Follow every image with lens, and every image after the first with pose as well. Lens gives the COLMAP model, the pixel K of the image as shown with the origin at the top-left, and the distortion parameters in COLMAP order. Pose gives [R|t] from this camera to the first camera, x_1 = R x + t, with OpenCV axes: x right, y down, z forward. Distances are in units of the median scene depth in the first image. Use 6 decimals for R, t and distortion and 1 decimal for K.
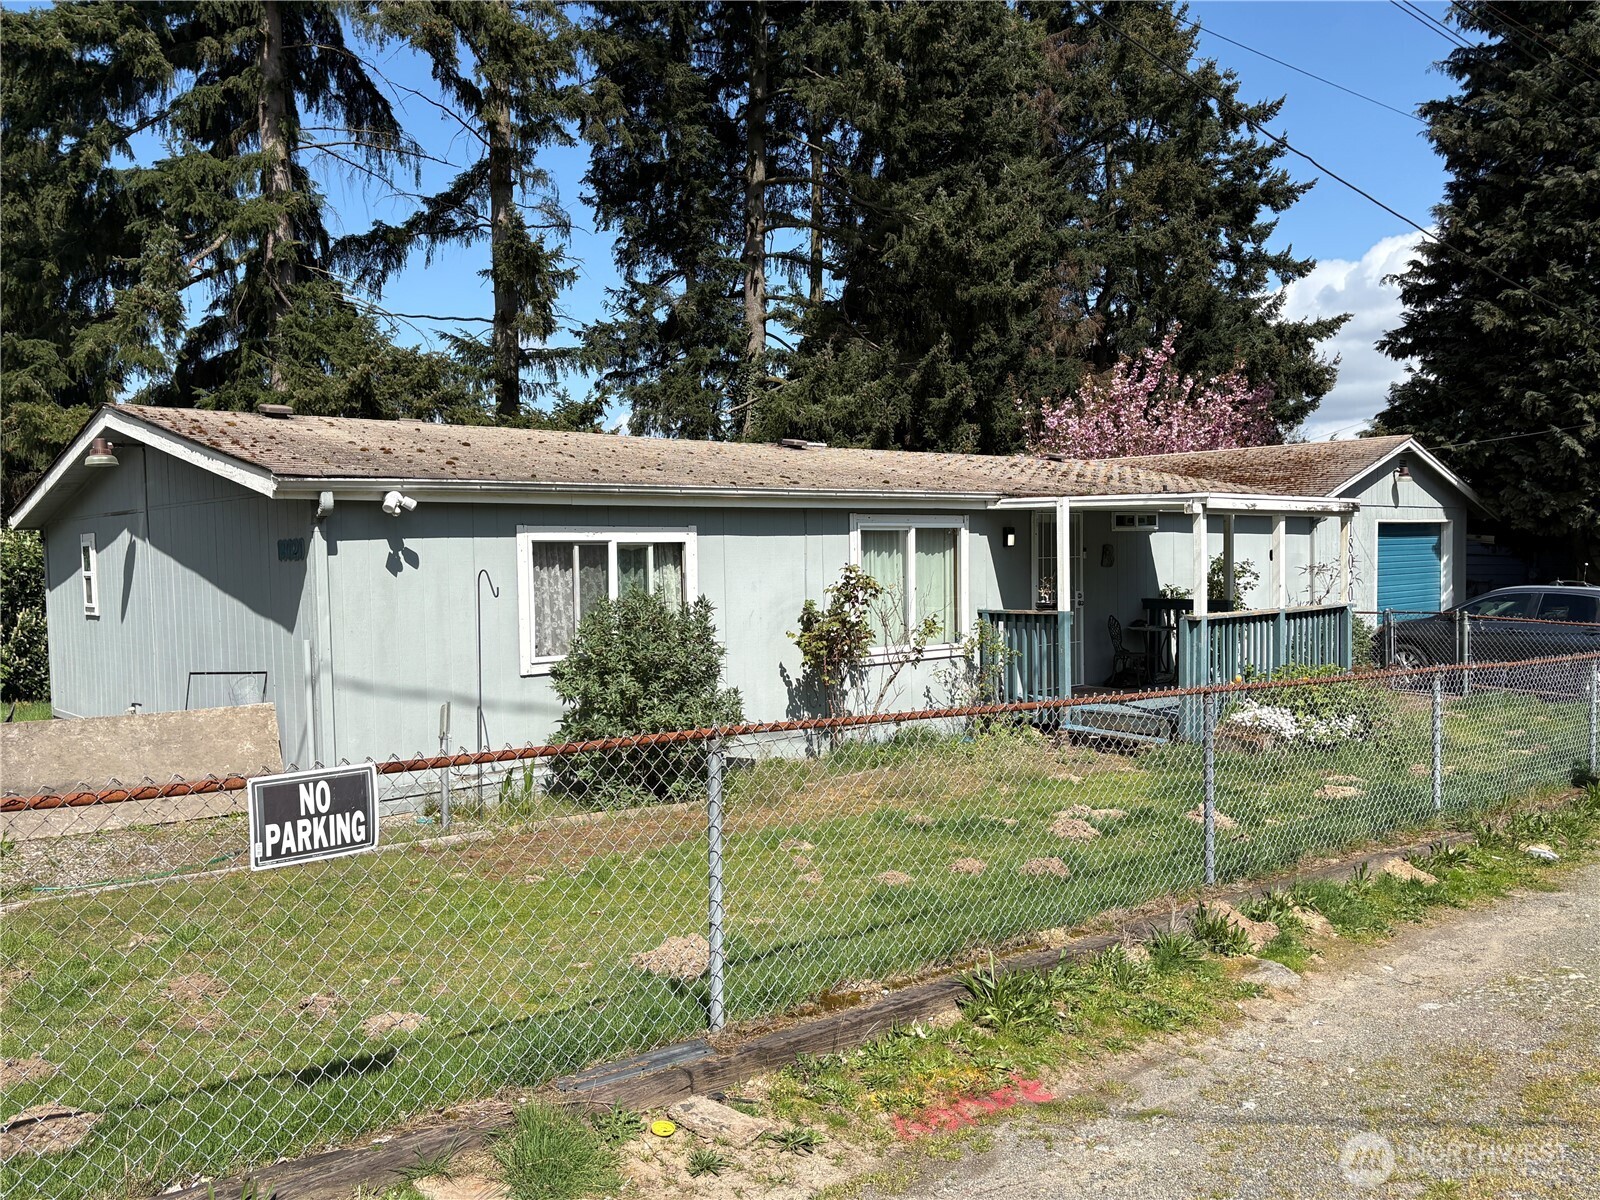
lens RADIAL K [[1266.1, 0, 796.3], [0, 1266.1, 601.6], [0, 0, 1]] dist [0.016824, 0.001213]
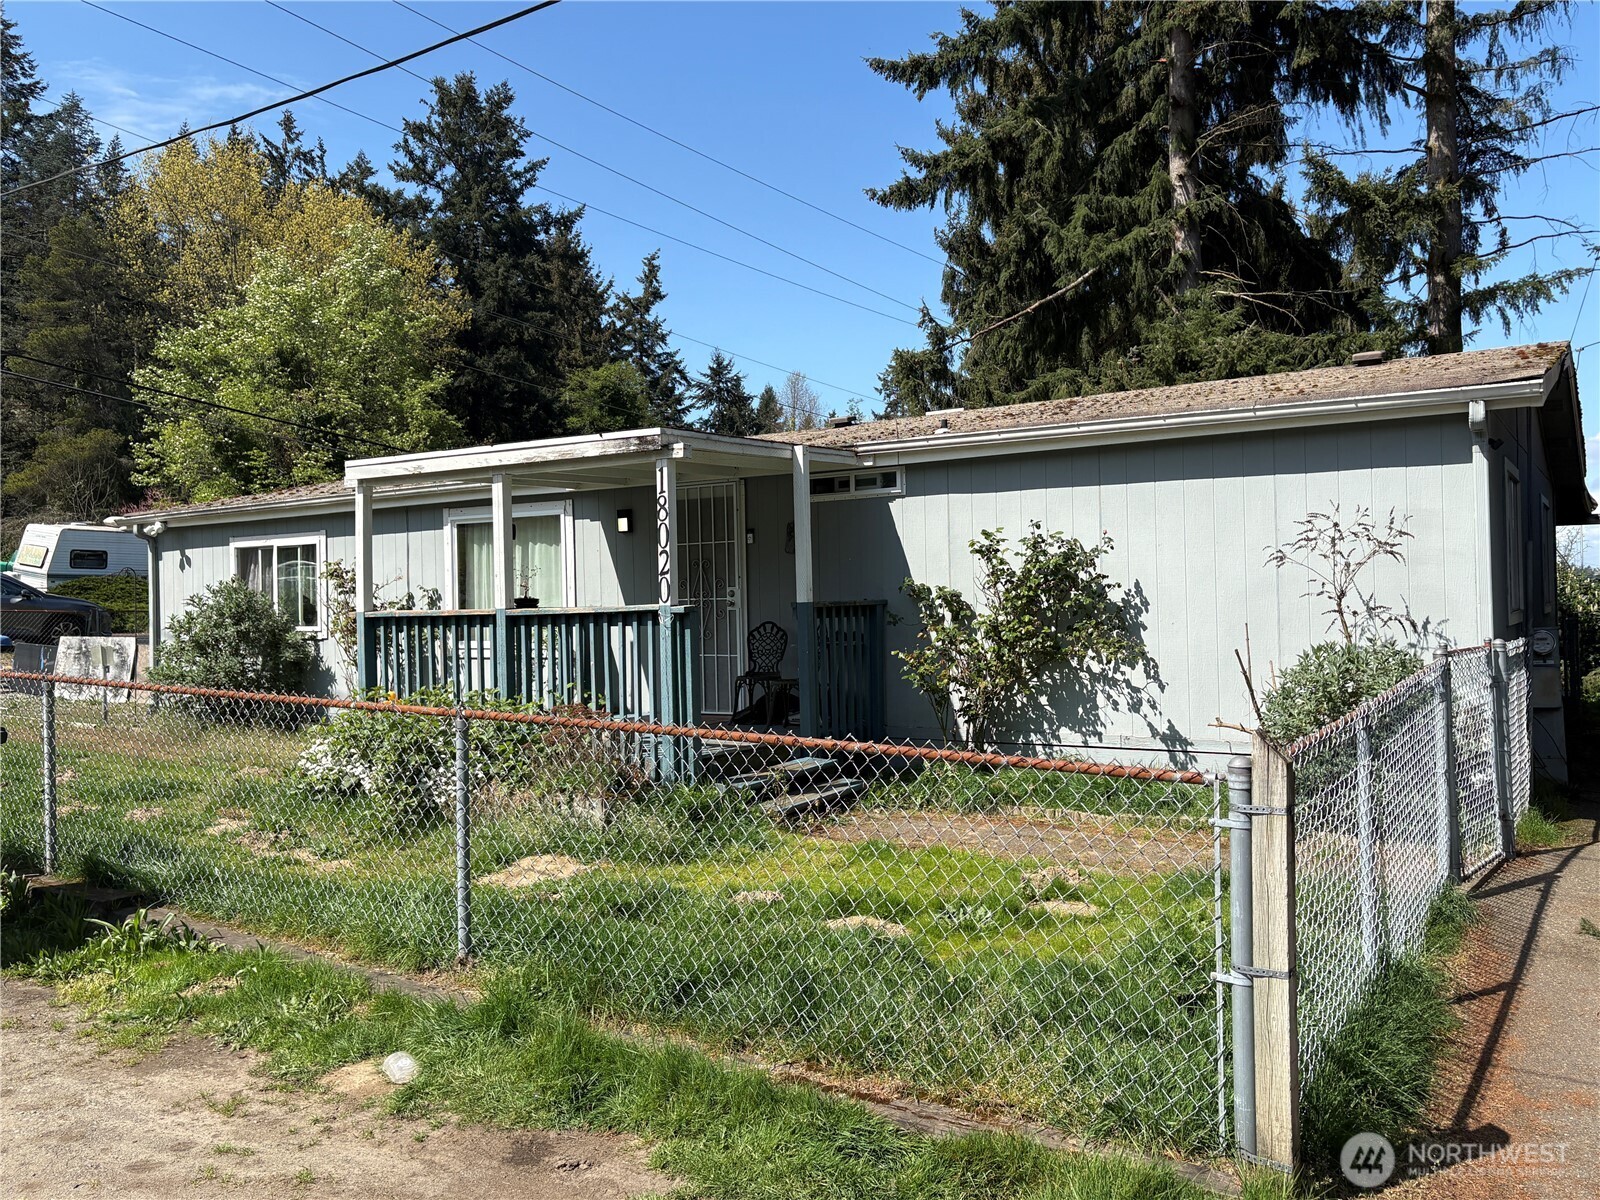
lens RADIAL K [[1266.1, 0, 796.1], [0, 1266.1, 598.6], [0, 0, 1]] dist [0.016824, 0.001213]
pose [[0.325902, 0.008807, -0.945362, 1.224753], [-0.018304, 0.999828, 0.003005, -0.005790], [0.945226, 0.016325, 0.326007, 1.035257]]
